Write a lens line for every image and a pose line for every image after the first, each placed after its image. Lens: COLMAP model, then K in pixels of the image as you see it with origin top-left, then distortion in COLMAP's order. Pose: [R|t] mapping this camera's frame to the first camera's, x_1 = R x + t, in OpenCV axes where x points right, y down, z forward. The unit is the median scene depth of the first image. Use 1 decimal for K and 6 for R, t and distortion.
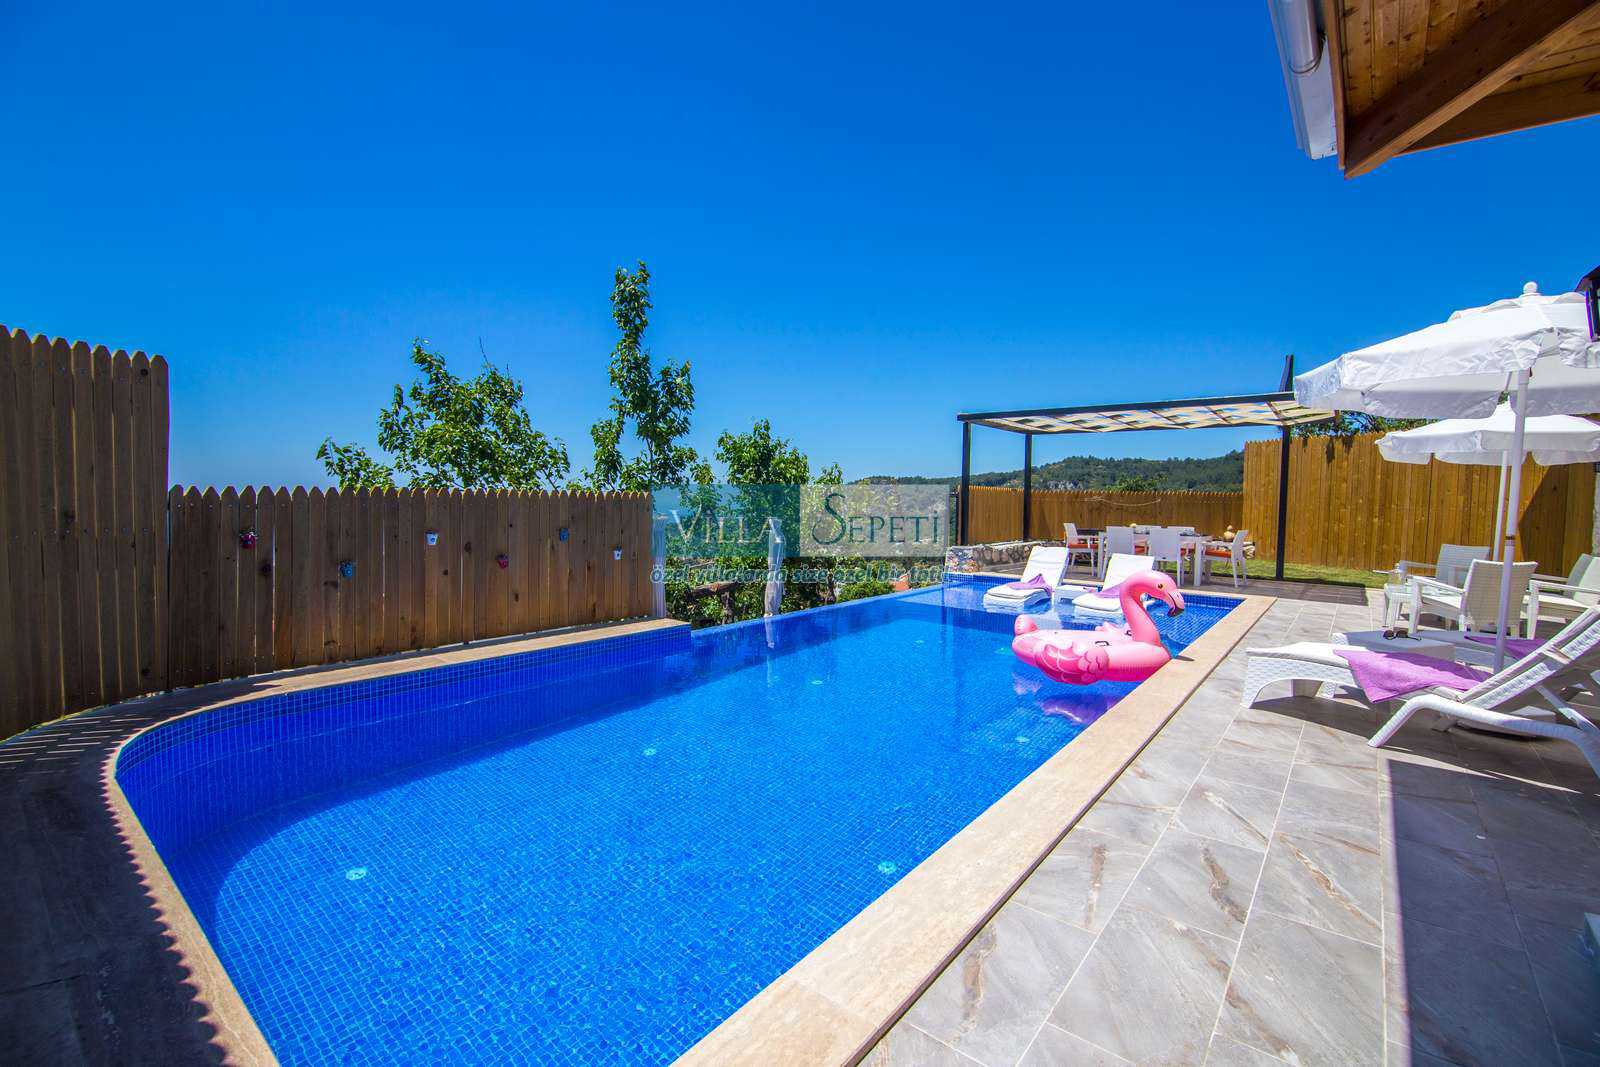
lens RADIAL K [[695.9, 0, 800.0], [0, 695.9, 533.5], [0, 0, 1]] dist [0.001016, -0.010062]
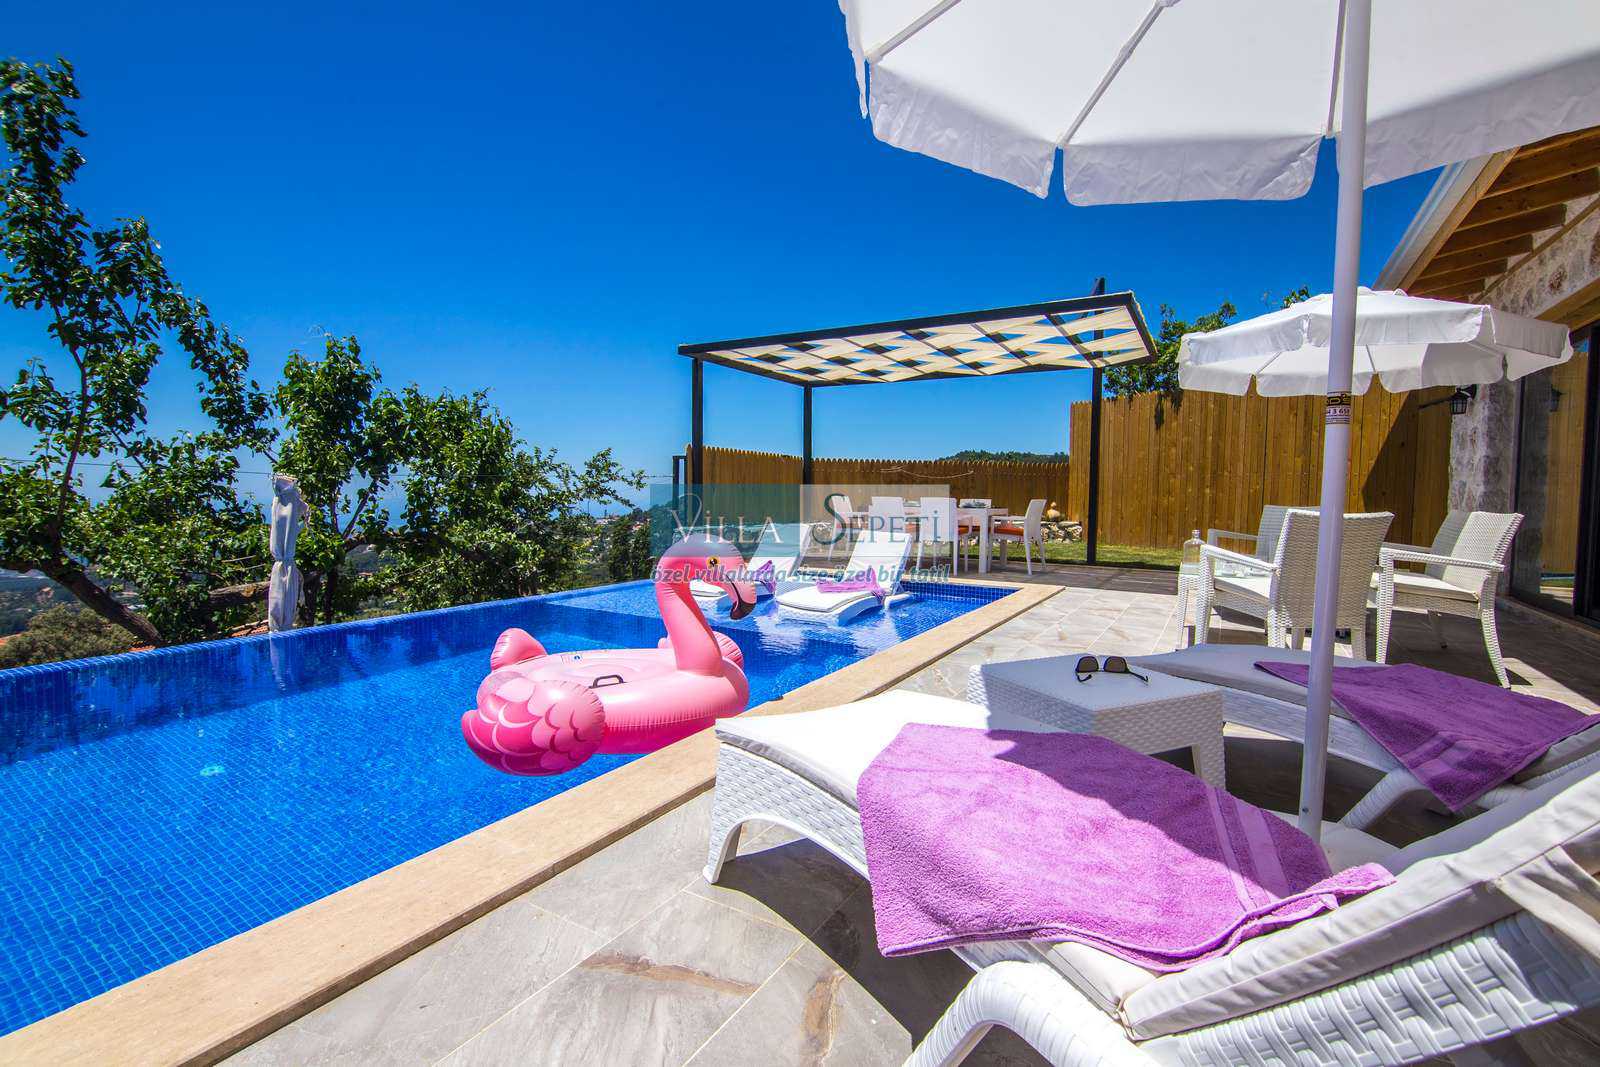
lens RADIAL K [[712.6, 0, 805.6], [0, 712.6, 529.5], [0, 0, 1]] dist [-0.006980, -0.007953]
pose [[0.990274, -0.011840, 0.138624, 0.279782], [0.012349, 0.999920, -0.002809, 0.027564], [-0.138580, 0.004493, 0.990341, 0.267589]]
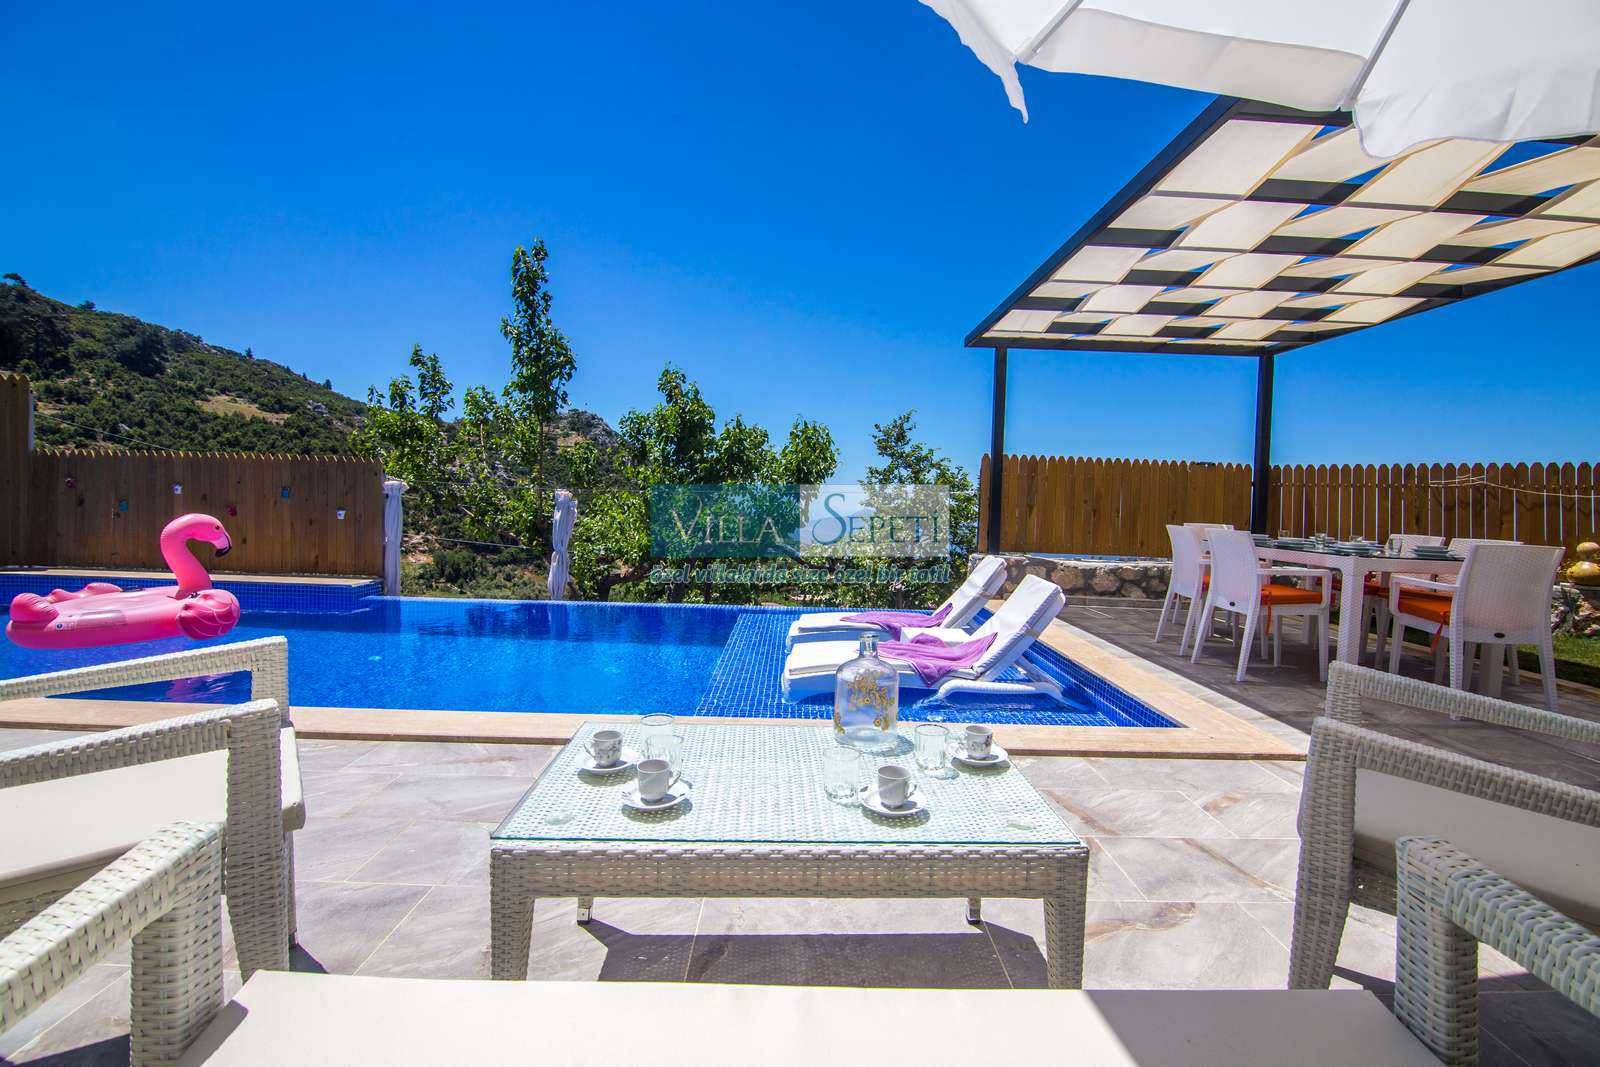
lens RADIAL K [[705.4, 0, 806.3], [0, 705.4, 530.3], [0, 0, 1]] dist [-0.007574, -0.007321]
pose [[0.630914, 0.030089, -0.775269, 0.700099], [-0.064001, 0.997860, -0.013356, 0.014663], [0.773208, 0.058045, 0.631490, 0.591087]]
